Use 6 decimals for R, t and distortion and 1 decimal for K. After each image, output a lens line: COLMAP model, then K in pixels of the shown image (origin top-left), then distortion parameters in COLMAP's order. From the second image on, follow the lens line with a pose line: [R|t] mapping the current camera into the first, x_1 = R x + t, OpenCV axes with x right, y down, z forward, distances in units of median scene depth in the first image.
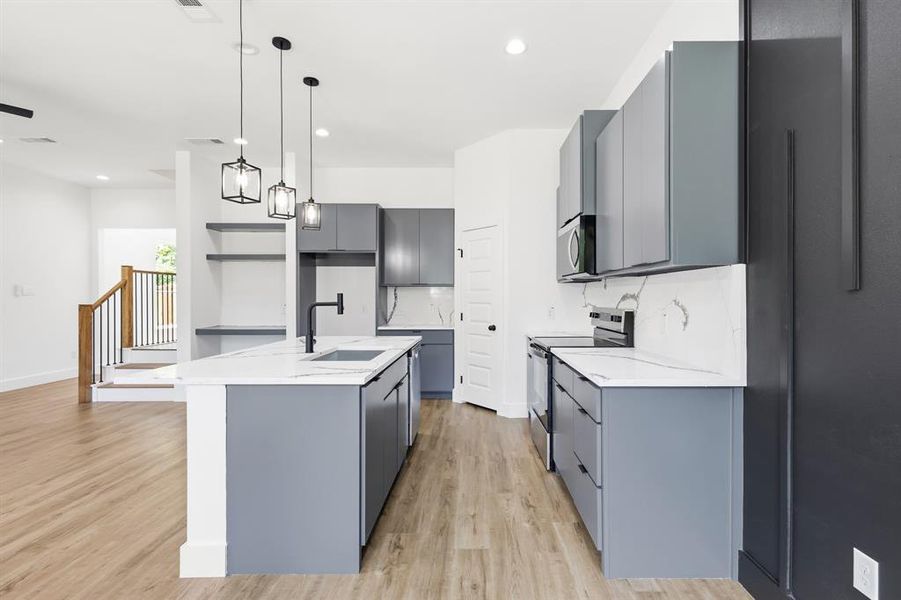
lens RADIAL K [[425.5, 0, 478.0], [0, 425.5, 295.2], [0, 0, 1]] dist [0.001436, -0.000551]
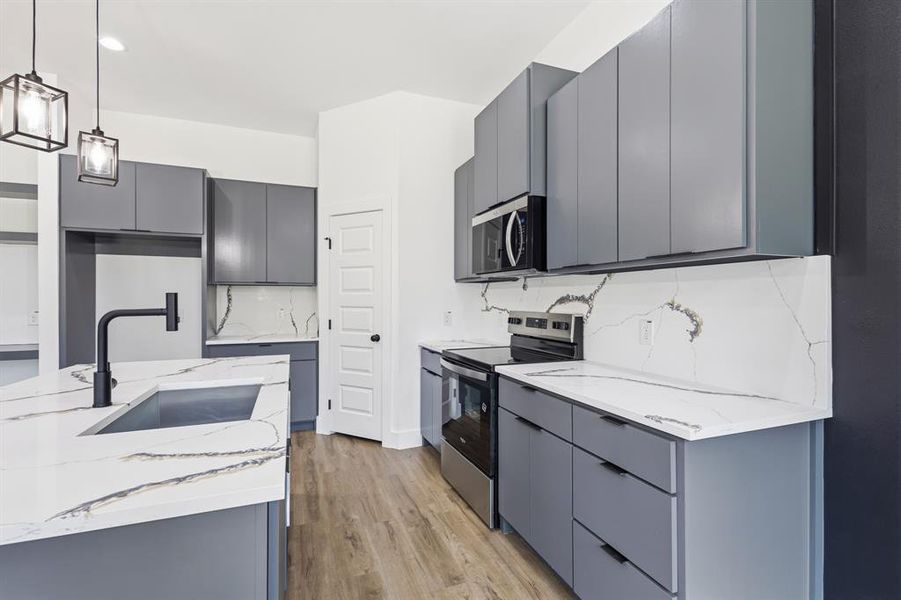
lens RADIAL K [[412.2, 0, 453.0], [0, 412.2, 297.9], [0, 0, 1]] dist [0.004865, -0.000589]
pose [[0.933705, 0.001319, 0.358041, -0.107585], [-0.001607, 0.999999, 0.000507, 0.000990], [-0.358040, -0.001049, 0.933706, 0.227249]]
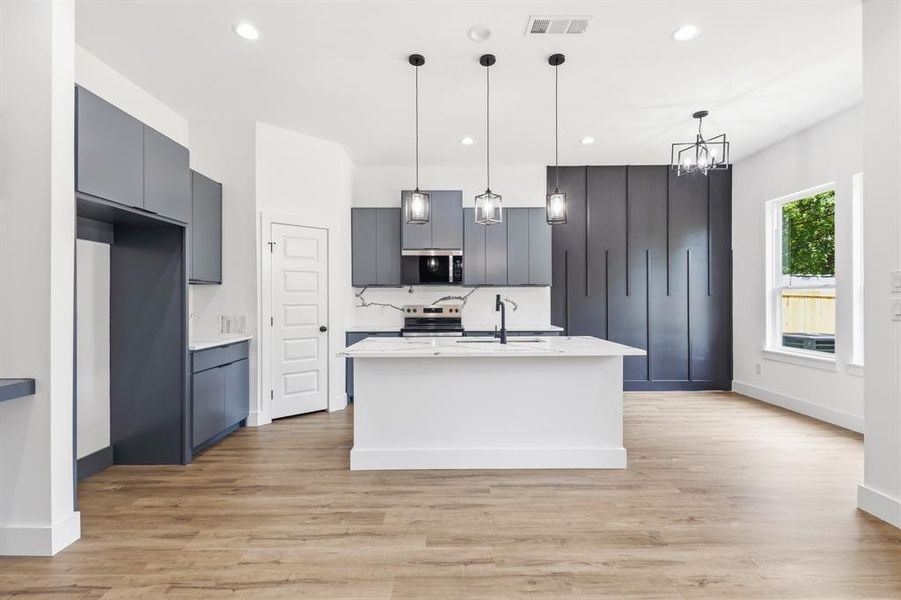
lens RADIAL K [[412.2, 0, 453.0], [0, 412.2, 297.9], [0, 0, 1]] dist [0.004865, -0.000589]
pose [[0.003736, 0.002826, 0.999989, -0.949701], [-0.000574, 0.999996, -0.002824, 0.005350], [-0.999993, -0.000564, 0.003737, 0.689643]]
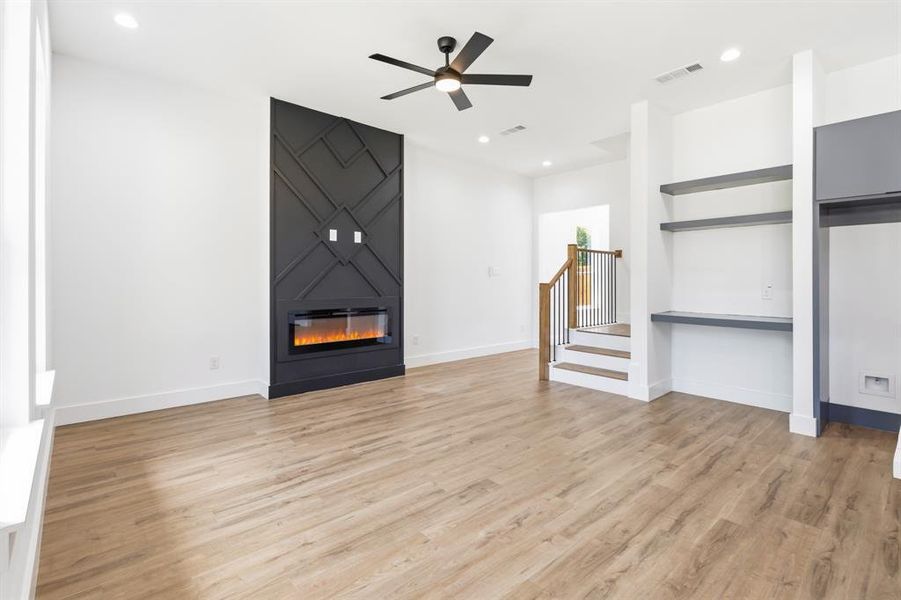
lens RADIAL K [[425.9, 0, 449.9], [0, 425.9, 279.6], [0, 0, 1]] dist [0.001745, -0.000077]
pose [[0.652687, -0.000128, -0.757627, -0.337007], [0.001429, 0.999998, 0.001062, 0.012359], [0.757626, -0.001775, 0.652687, 0.186807]]
